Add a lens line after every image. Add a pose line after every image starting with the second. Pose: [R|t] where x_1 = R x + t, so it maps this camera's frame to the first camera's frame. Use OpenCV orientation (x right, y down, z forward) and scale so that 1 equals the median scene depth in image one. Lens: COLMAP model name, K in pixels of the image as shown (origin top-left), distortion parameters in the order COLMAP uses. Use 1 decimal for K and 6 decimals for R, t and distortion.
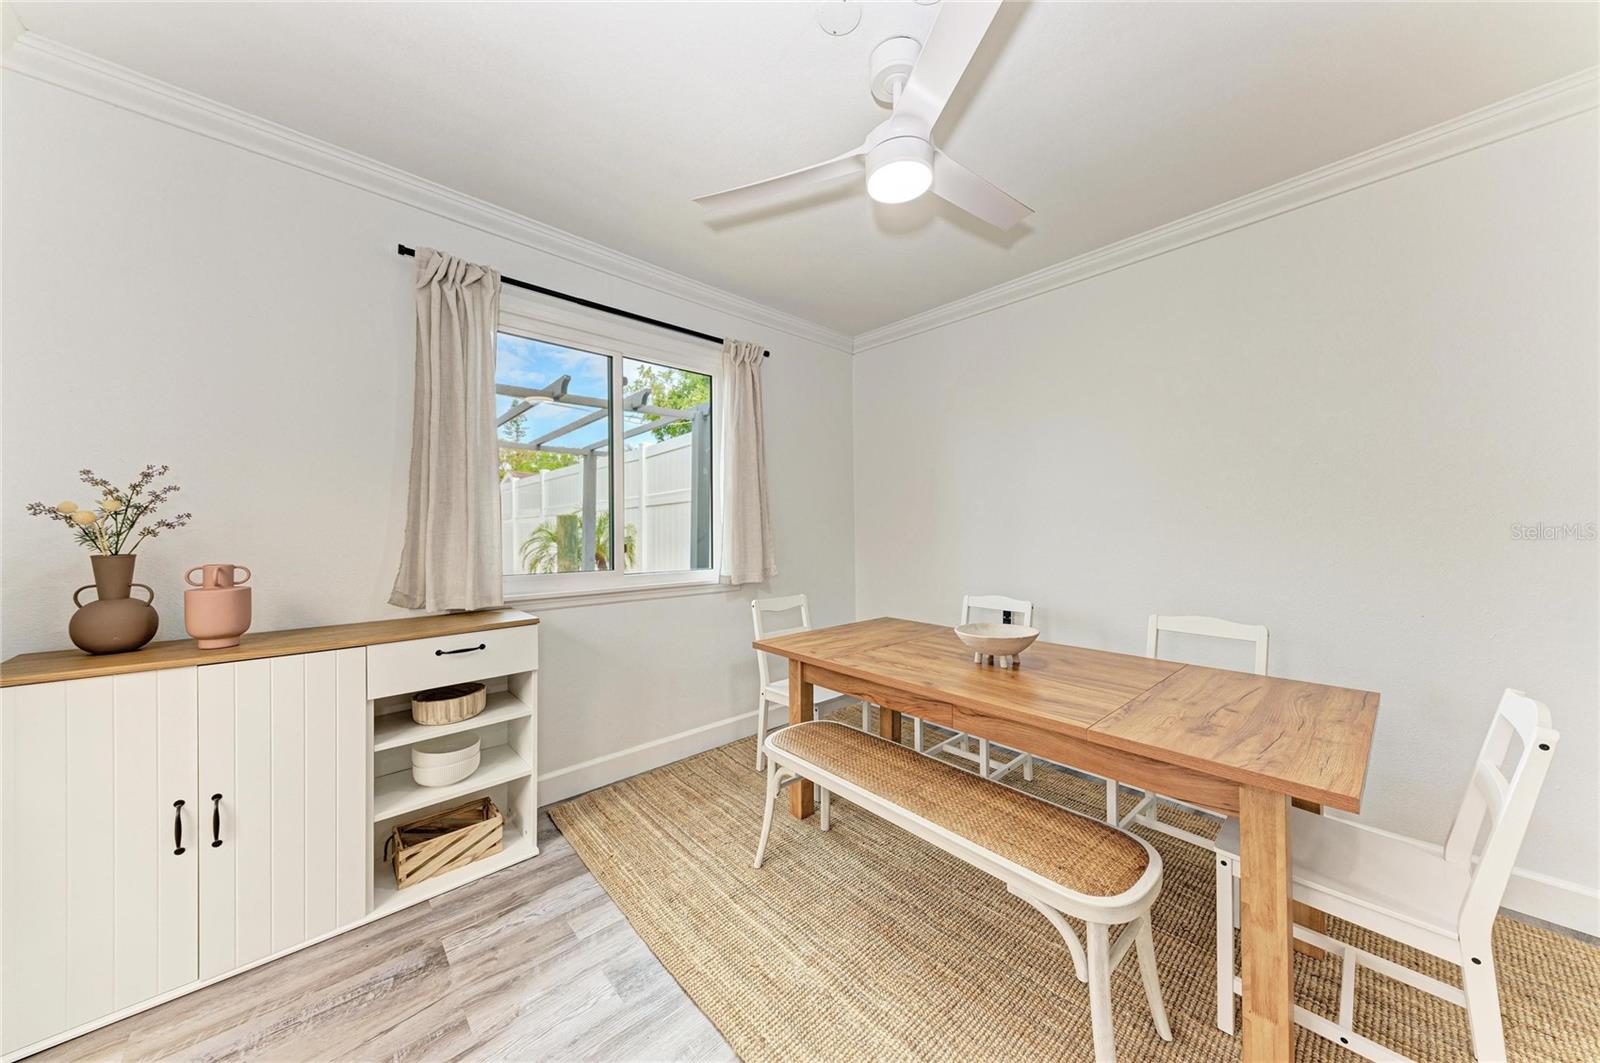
lens RADIAL K [[544.8, 0, 801.3], [0, 544.8, 538.1], [0, 0, 1]] dist [0.013221, -0.000050]
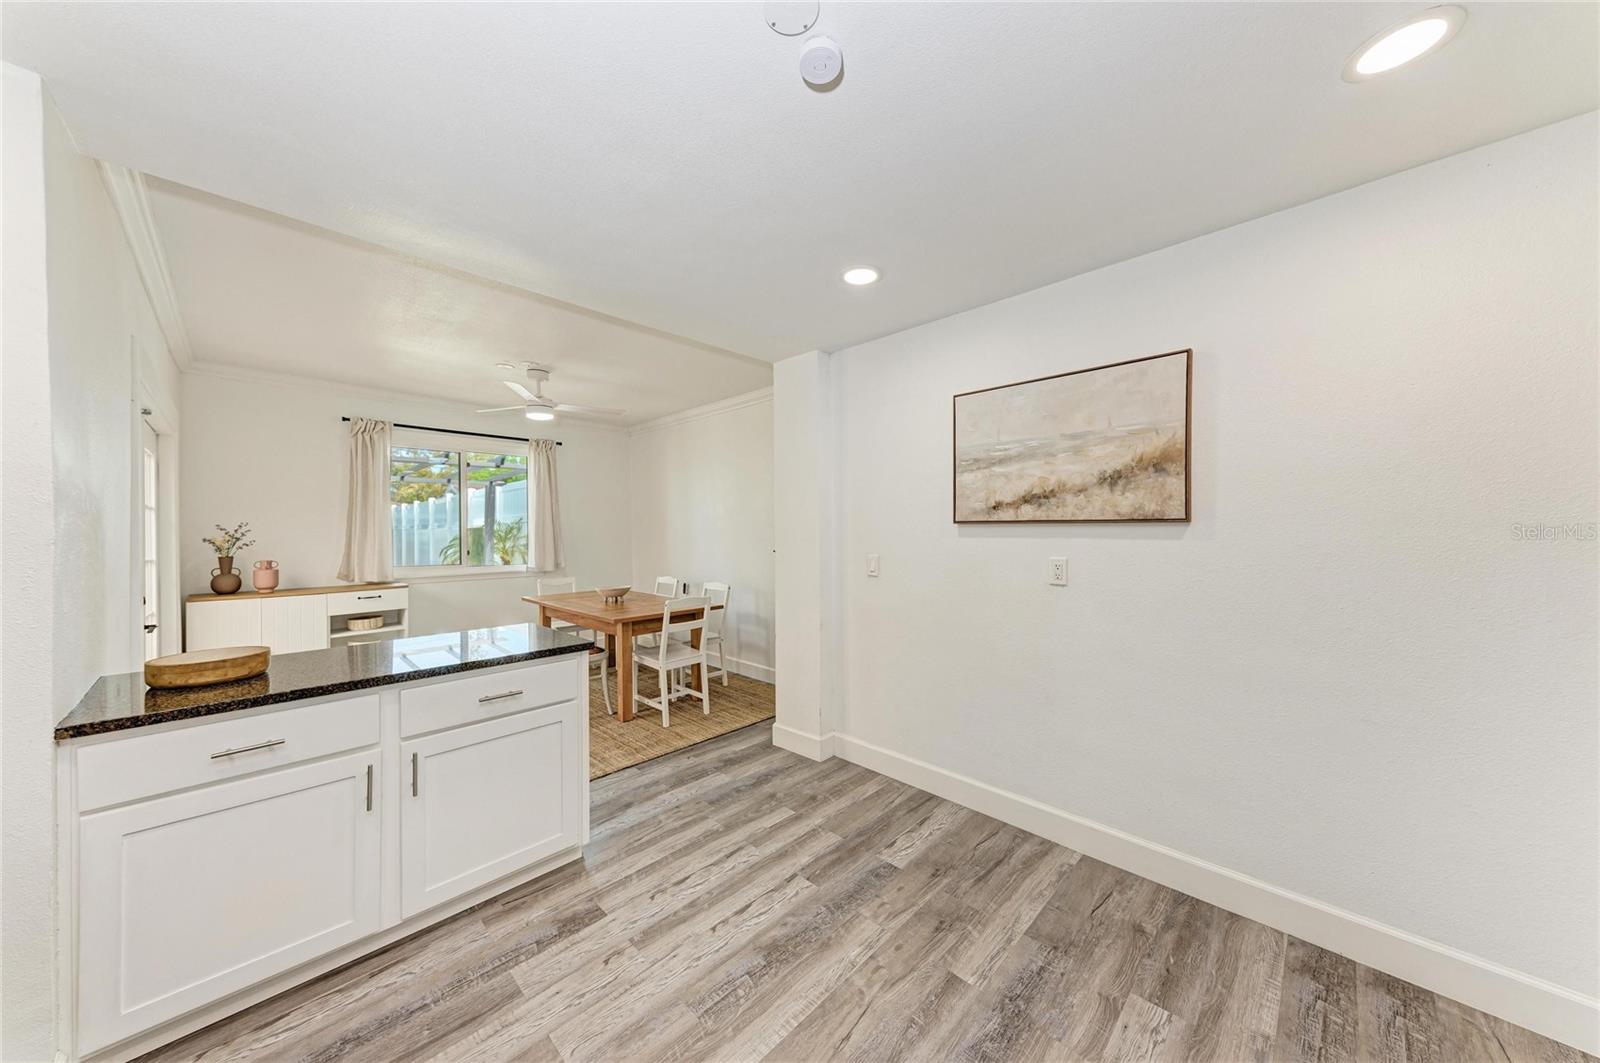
lens RADIAL K [[536.7, 0, 795.7], [0, 536.7, 534.7], [0, 0, 1]] dist [0.018965, -0.002049]
pose [[0.997981, -0.000539, 0.063517, 1.112239], [0.001002, 0.999973, -0.007262, -0.044843], [-0.063512, 0.007311, 0.997954, -1.516606]]
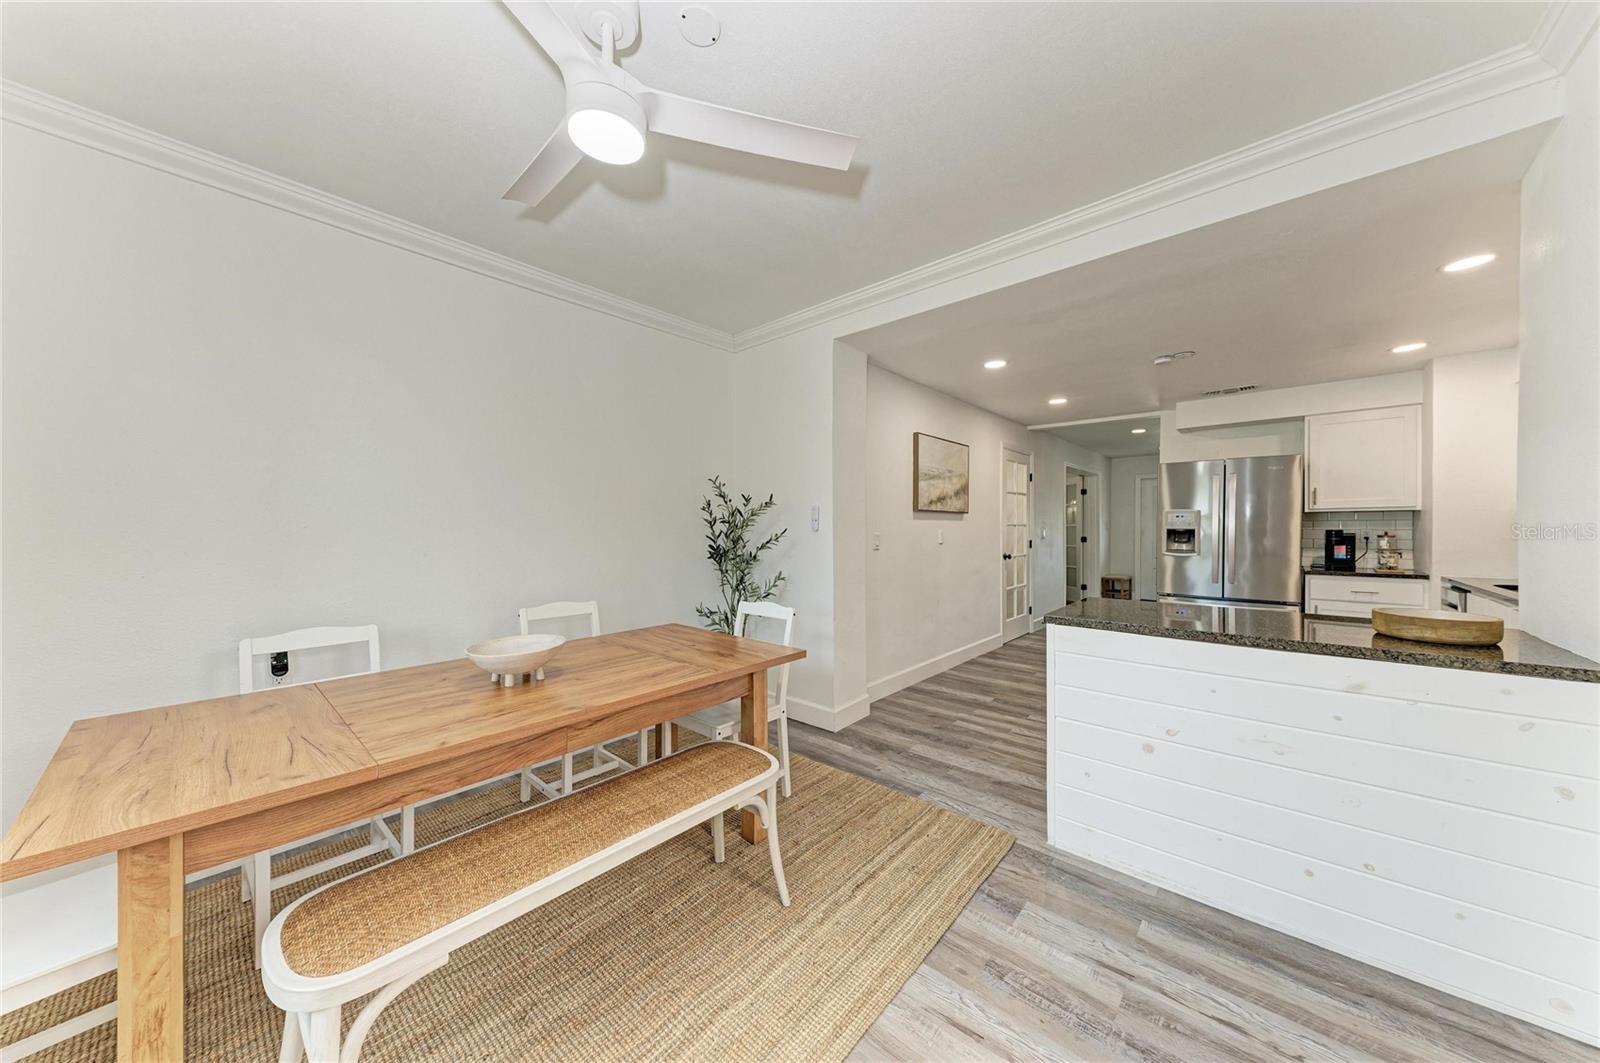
lens RADIAL K [[536.7, 0, 795.7], [0, 536.7, 534.7], [0, 0, 1]] dist [0.018965, -0.002049]
pose [[-0.118687, -0.002346, 0.992929, -0.669648], [0.026533, 0.999633, 0.005534, -0.007579], [-0.992577, 0.027002, -0.118581, 0.738603]]
